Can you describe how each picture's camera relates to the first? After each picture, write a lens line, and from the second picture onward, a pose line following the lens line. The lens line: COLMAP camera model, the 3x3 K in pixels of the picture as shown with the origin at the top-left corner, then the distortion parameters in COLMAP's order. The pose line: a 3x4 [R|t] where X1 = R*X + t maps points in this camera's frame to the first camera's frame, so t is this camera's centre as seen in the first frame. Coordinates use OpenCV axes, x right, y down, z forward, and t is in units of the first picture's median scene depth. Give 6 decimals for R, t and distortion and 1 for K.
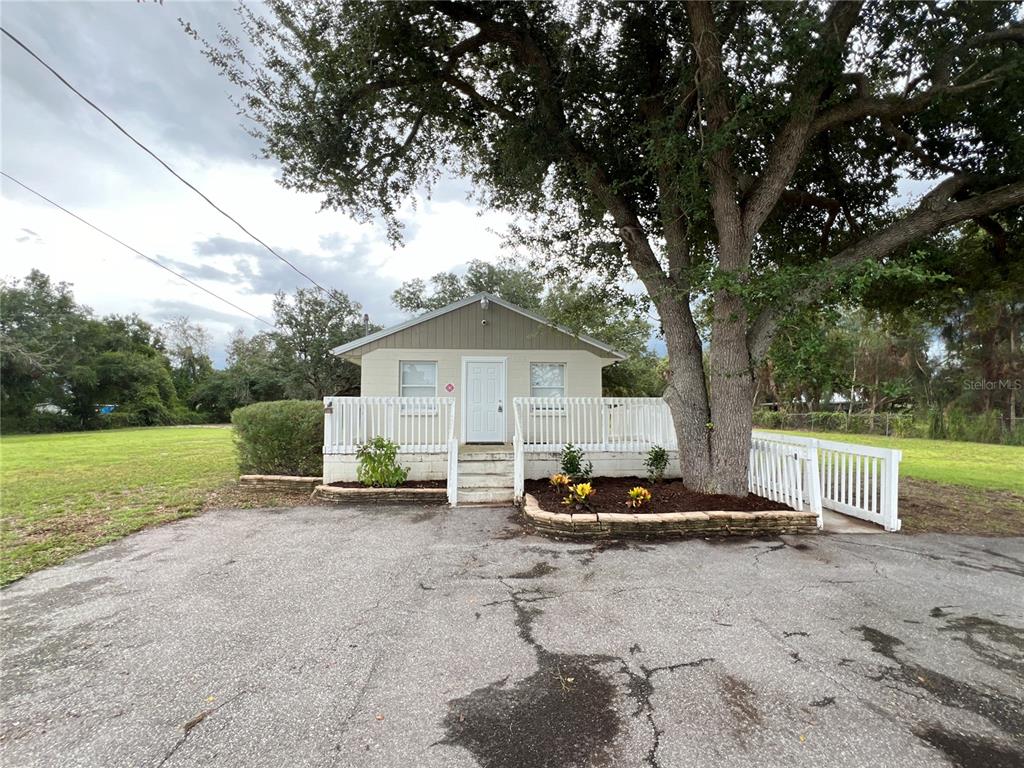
lens RADIAL K [[413.6, 0, 513.7], [0, 413.6, 381.9], [0, 0, 1]] dist [-0.002434, 0.001070]
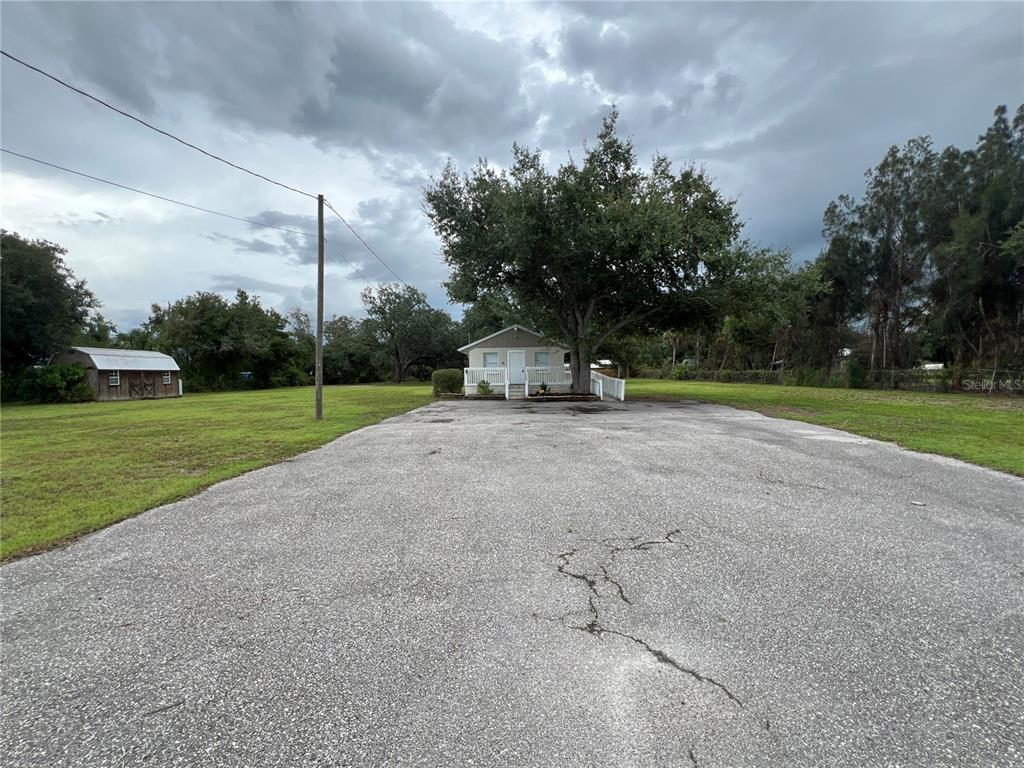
lens RADIAL K [[413.6, 0, 514.5], [0, 413.6, 379.7], [0, 0, 1]] dist [-0.002434, 0.001070]
pose [[0.995676, -0.012045, -0.092112, 0.226719], [0.019814, 0.996278, 0.083894, -0.146324], [0.090759, -0.085356, 0.992208, -2.338256]]
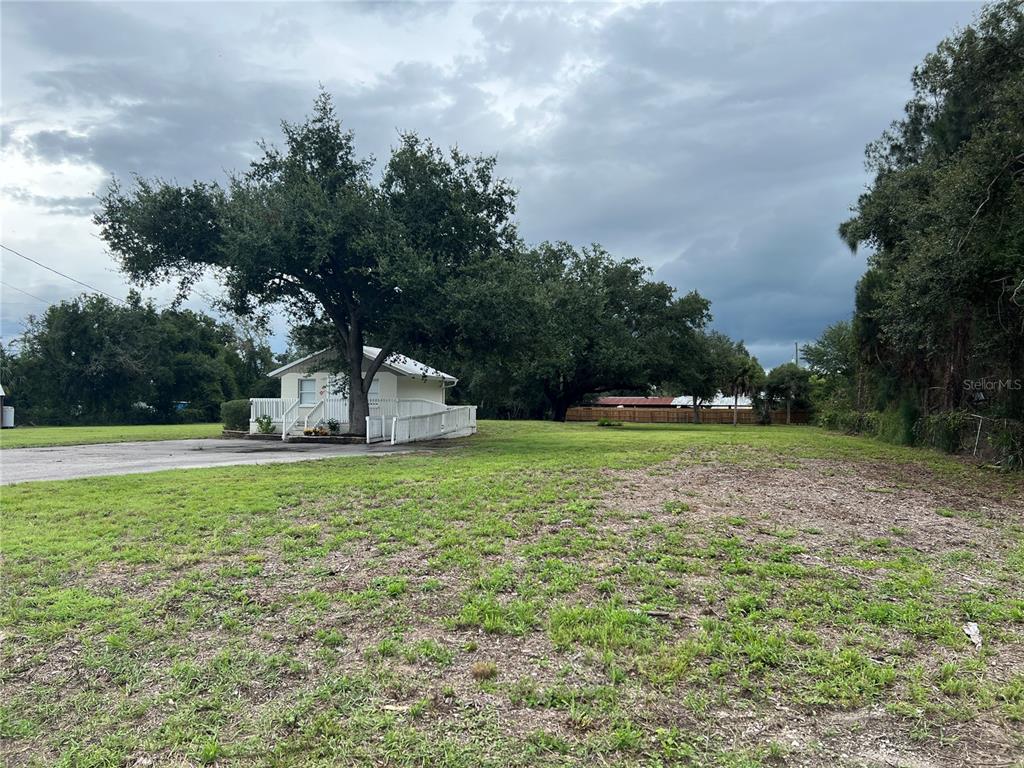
lens RADIAL K [[766.0, 0, 509.5], [0, 766.0, 389.6], [0, 0, 1]] dist [0.049664, -0.052678]
pose [[0.929606, -0.002452, -0.368547, 3.001811], [0.015941, 0.999310, 0.033560, -0.161773], [0.368210, -0.037072, 0.929003, -3.011610]]
